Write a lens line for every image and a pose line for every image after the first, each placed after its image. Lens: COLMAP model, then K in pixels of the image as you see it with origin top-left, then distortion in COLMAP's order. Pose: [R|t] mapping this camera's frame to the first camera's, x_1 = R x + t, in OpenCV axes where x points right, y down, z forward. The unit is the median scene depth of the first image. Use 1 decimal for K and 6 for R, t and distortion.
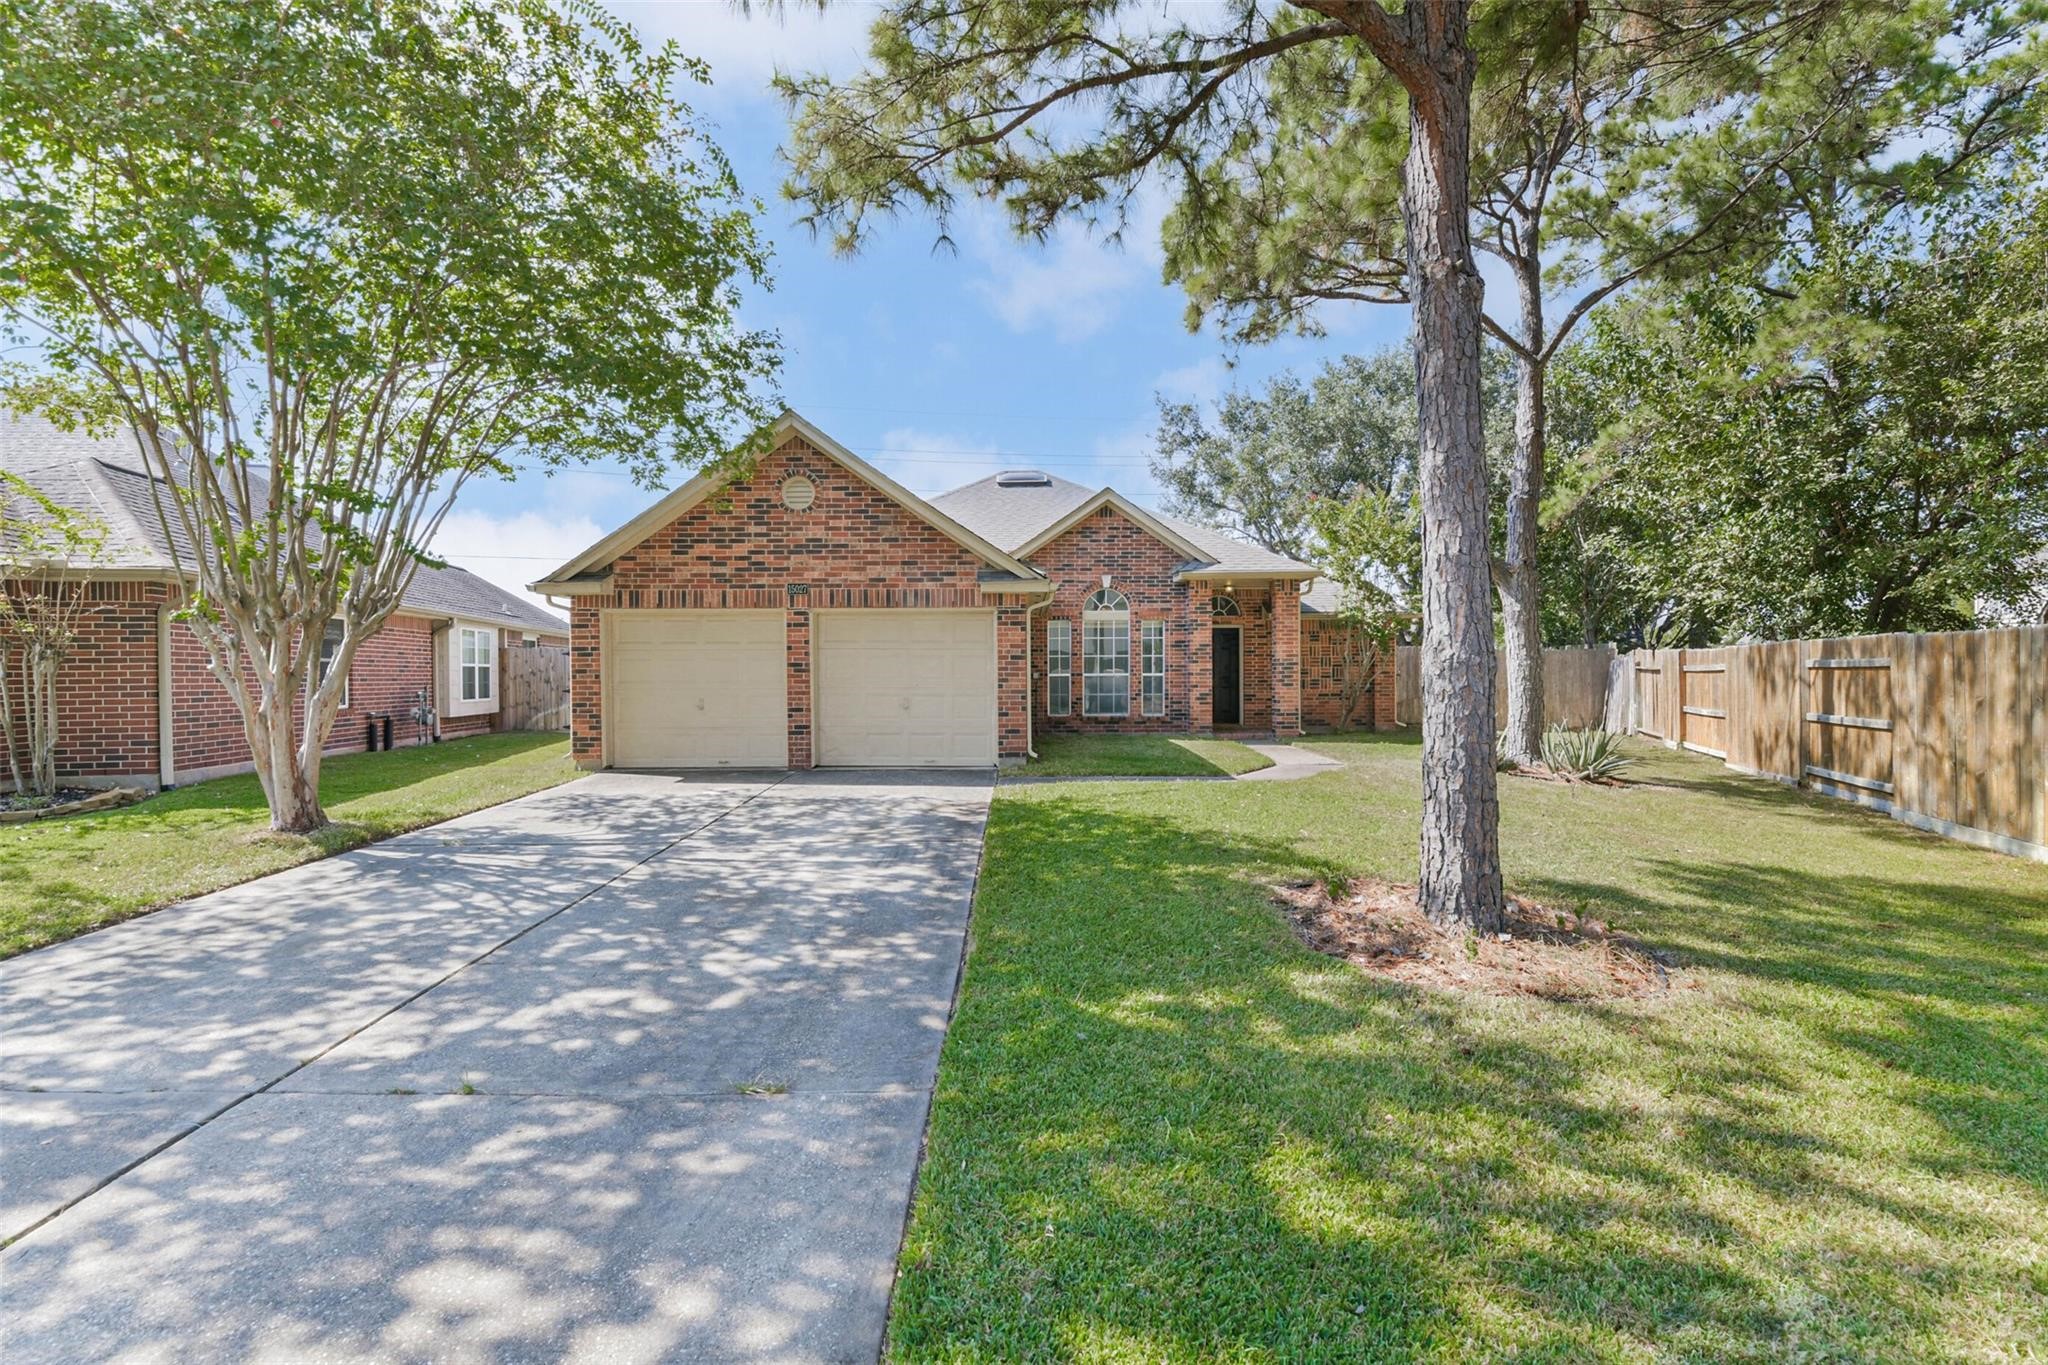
lens RADIAL K [[898.2, 0, 1028.9], [0, 898.2, 682.9], [0, 0, 1]] dist [0.017977, -0.000219]
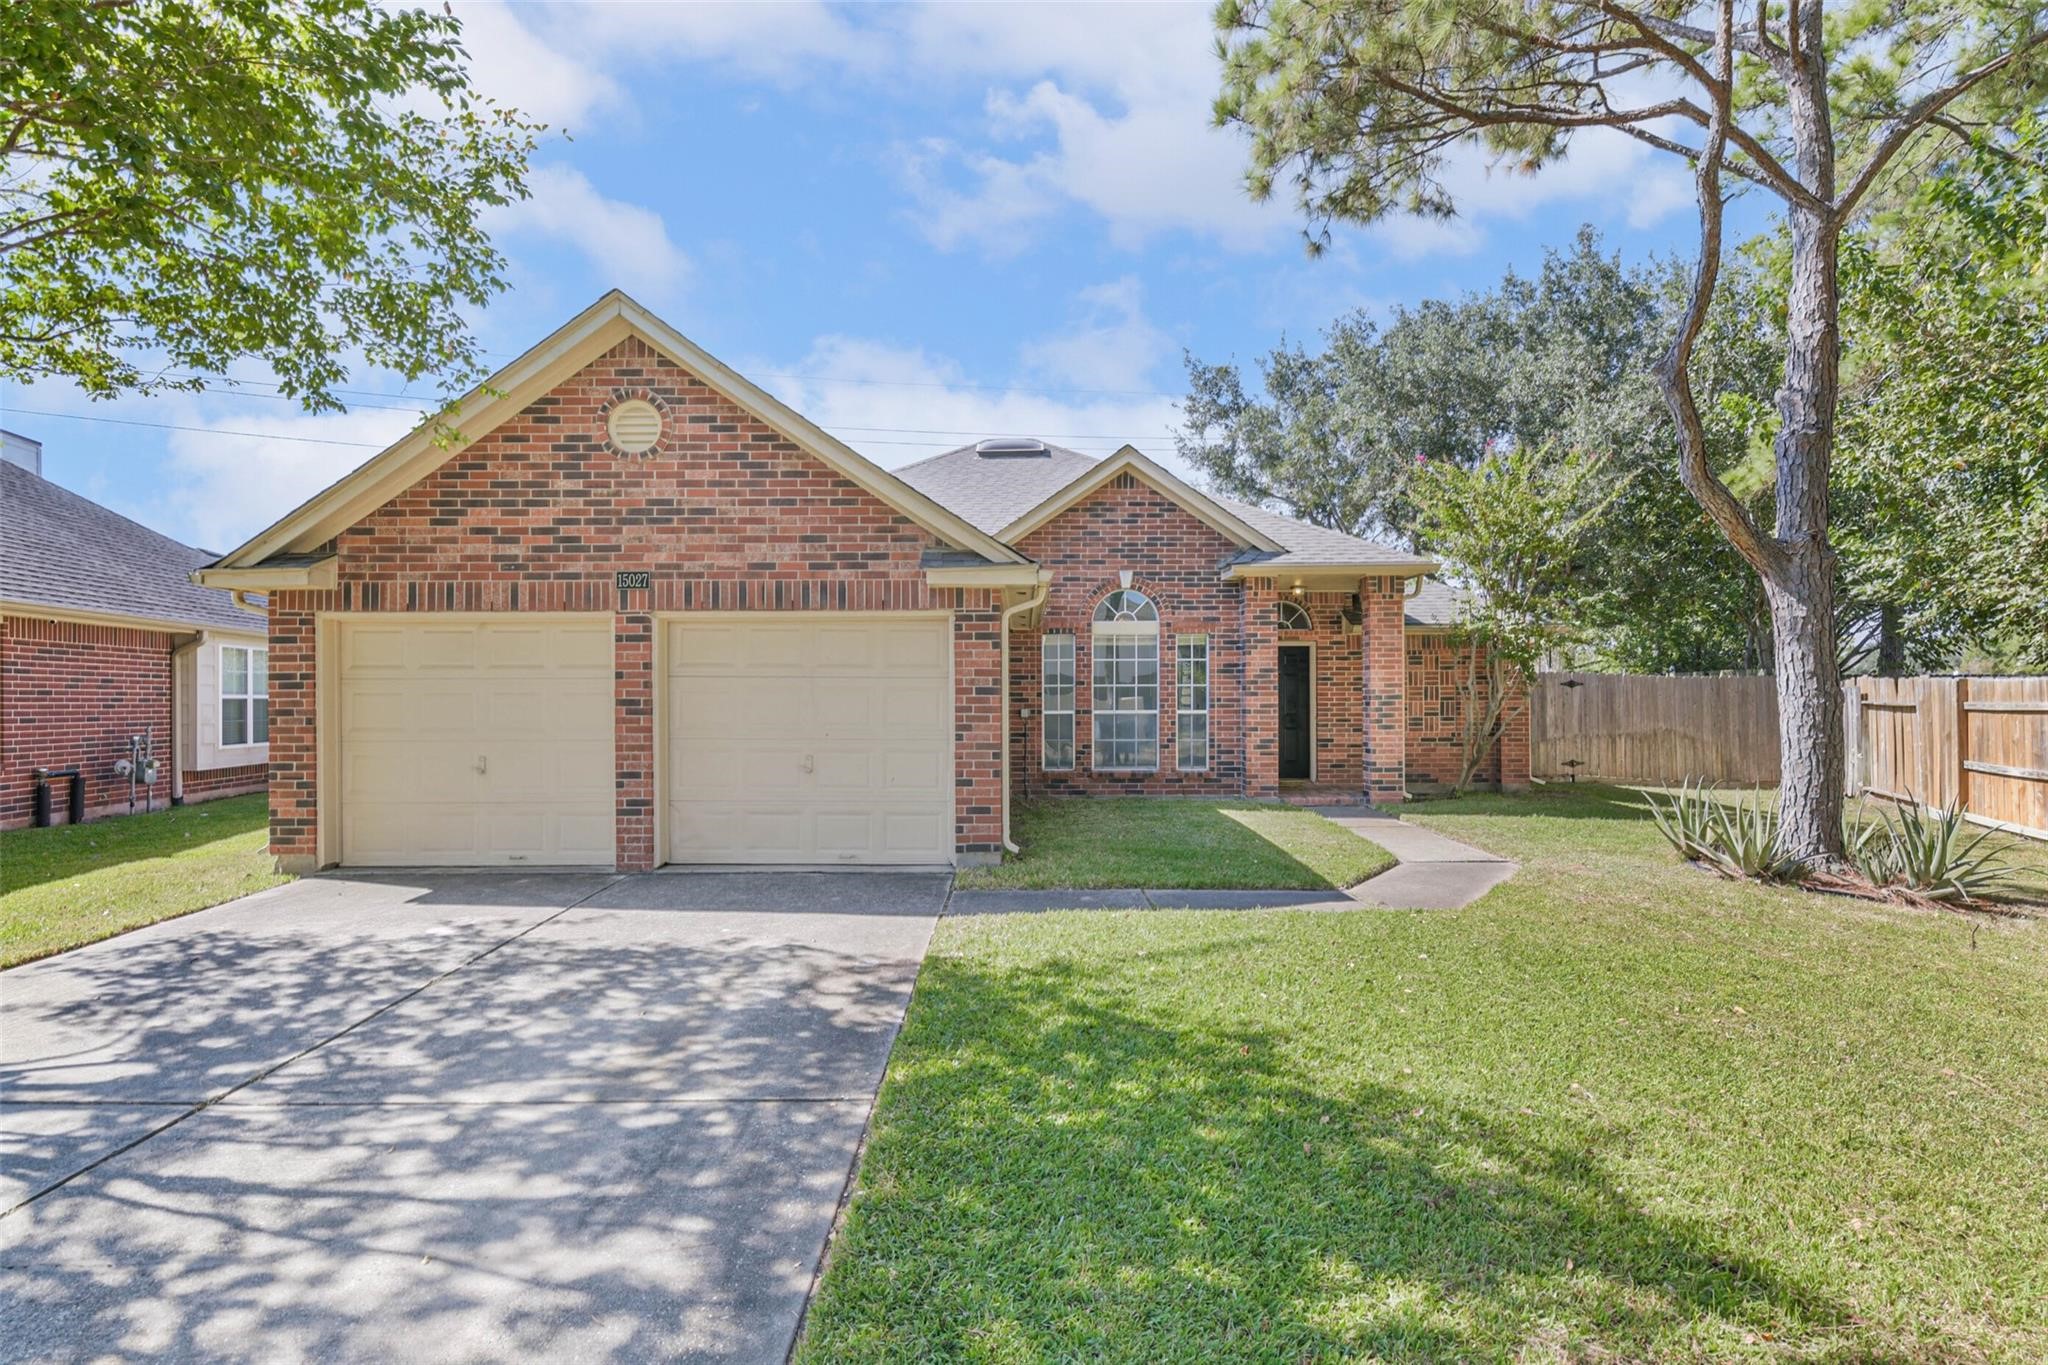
lens RADIAL K [[991.9, 0, 1017.4], [0, 991.9, 689.9], [0, 0, 1]] dist [-0.006015, -0.000537]
pose [[0.999888, 0.001887, -0.014838, 0.015827], [-0.002169, 0.999816, -0.019052, -0.013853], [0.014800, 0.019082, 0.999708, 0.271808]]
